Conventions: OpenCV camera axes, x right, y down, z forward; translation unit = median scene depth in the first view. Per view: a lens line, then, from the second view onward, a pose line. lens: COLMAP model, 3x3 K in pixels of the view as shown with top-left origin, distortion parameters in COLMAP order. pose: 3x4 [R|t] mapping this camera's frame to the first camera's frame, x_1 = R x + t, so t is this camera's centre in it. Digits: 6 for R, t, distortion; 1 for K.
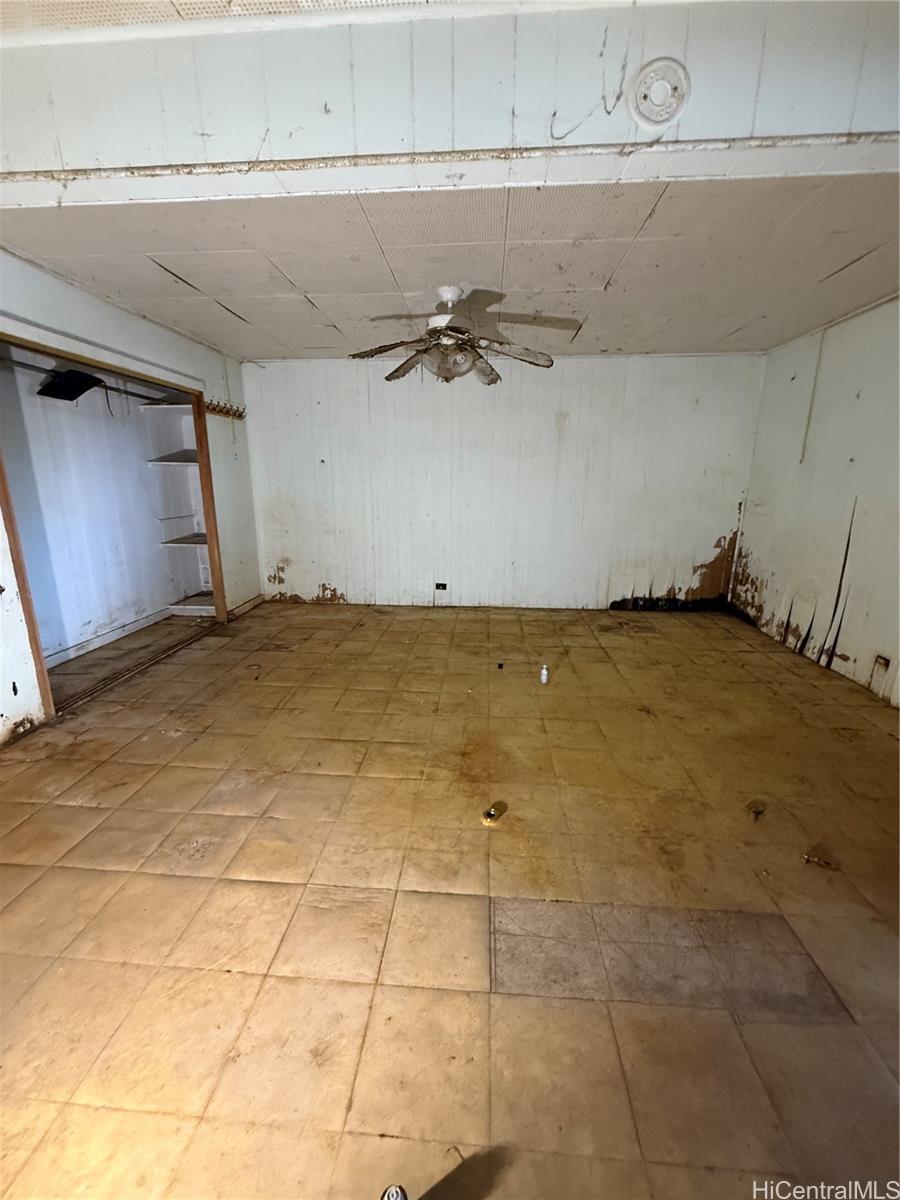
lens RADIAL K [[478.5, 0, 449.8], [0, 478.5, 596.7], [0, 0, 1]] dist [-0.000592, 0.000492]
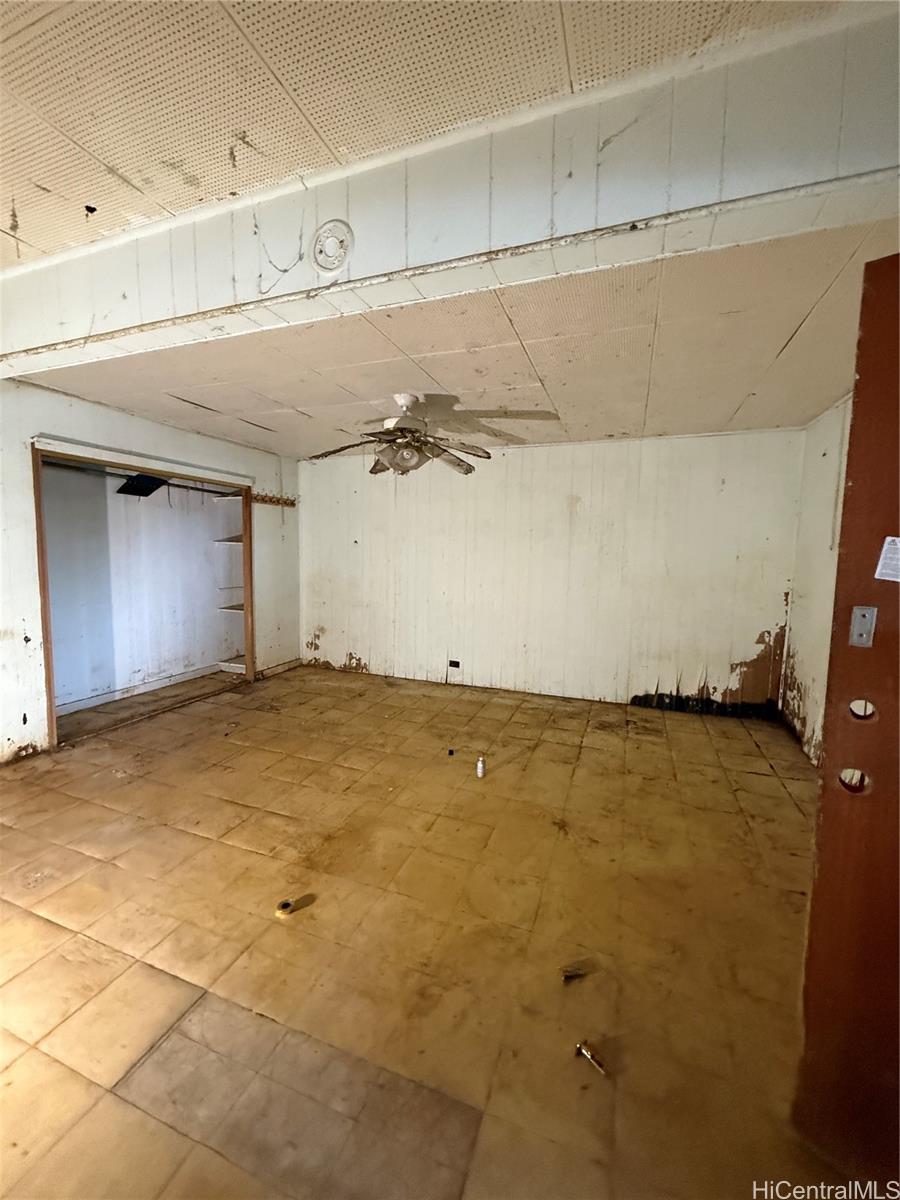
lens RADIAL K [[476.5, 0, 450.1], [0, 476.5, 595.8], [0, 0, 1]] dist [-0.002257, 0.000296]
pose [[0.960060, 0.039096, -0.277049, 0.332248], [-0.081157, 0.986531, -0.142020, -0.027188], [0.267765, 0.158833, 0.950302, 0.038298]]
